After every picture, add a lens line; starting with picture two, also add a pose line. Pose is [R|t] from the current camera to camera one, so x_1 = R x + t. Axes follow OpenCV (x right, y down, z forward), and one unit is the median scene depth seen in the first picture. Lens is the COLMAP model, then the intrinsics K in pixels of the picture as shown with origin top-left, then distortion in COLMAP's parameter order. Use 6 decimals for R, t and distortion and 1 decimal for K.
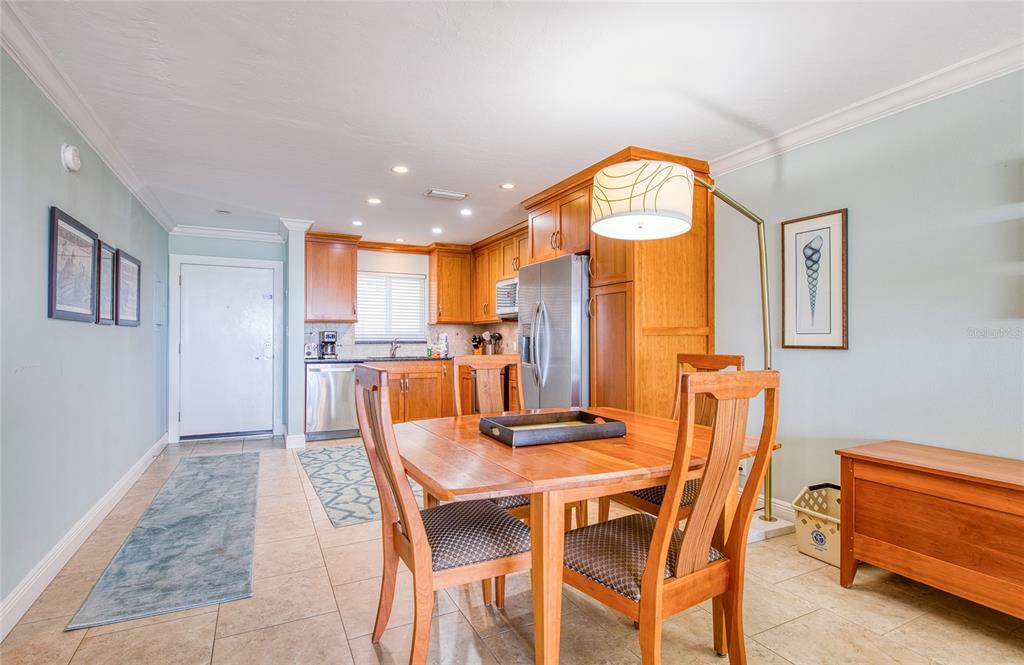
lens RADIAL K [[497.5, 0, 512.2], [0, 497.5, 341.0], [0, 0, 1]] dist [-0.018718, -0.000181]
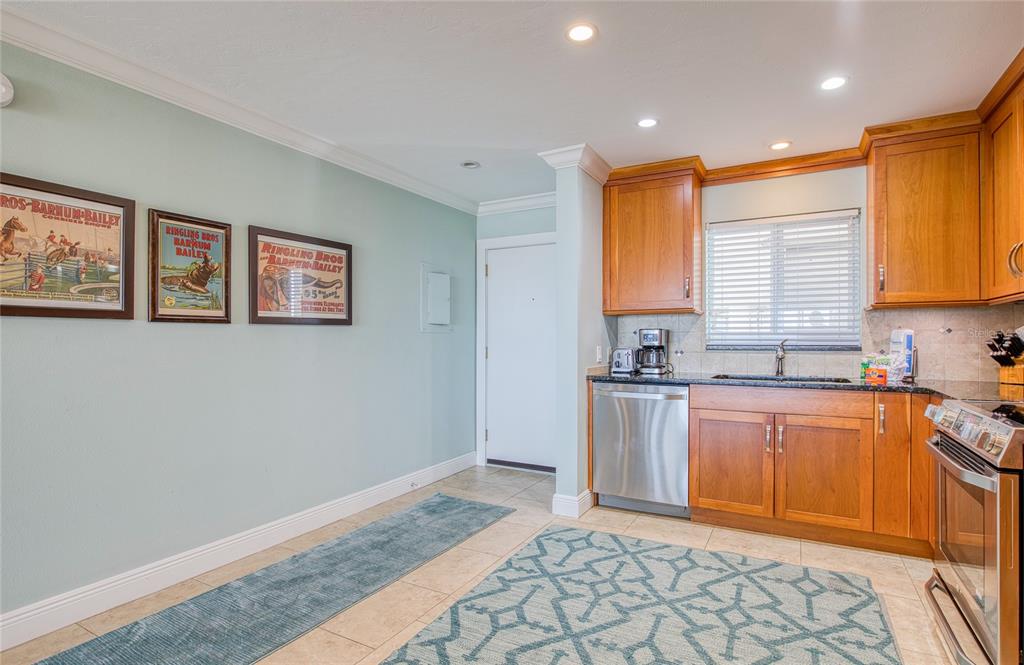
lens RADIAL K [[497.5, 0, 512.2], [0, 497.5, 341.0], [0, 0, 1]] dist [-0.018718, -0.000181]
pose [[0.555791, 0.000489, -0.831322, 0.037488], [-0.003643, 0.999992, -0.001848, -0.002889], [0.831314, 0.004056, 0.555788, 0.488326]]
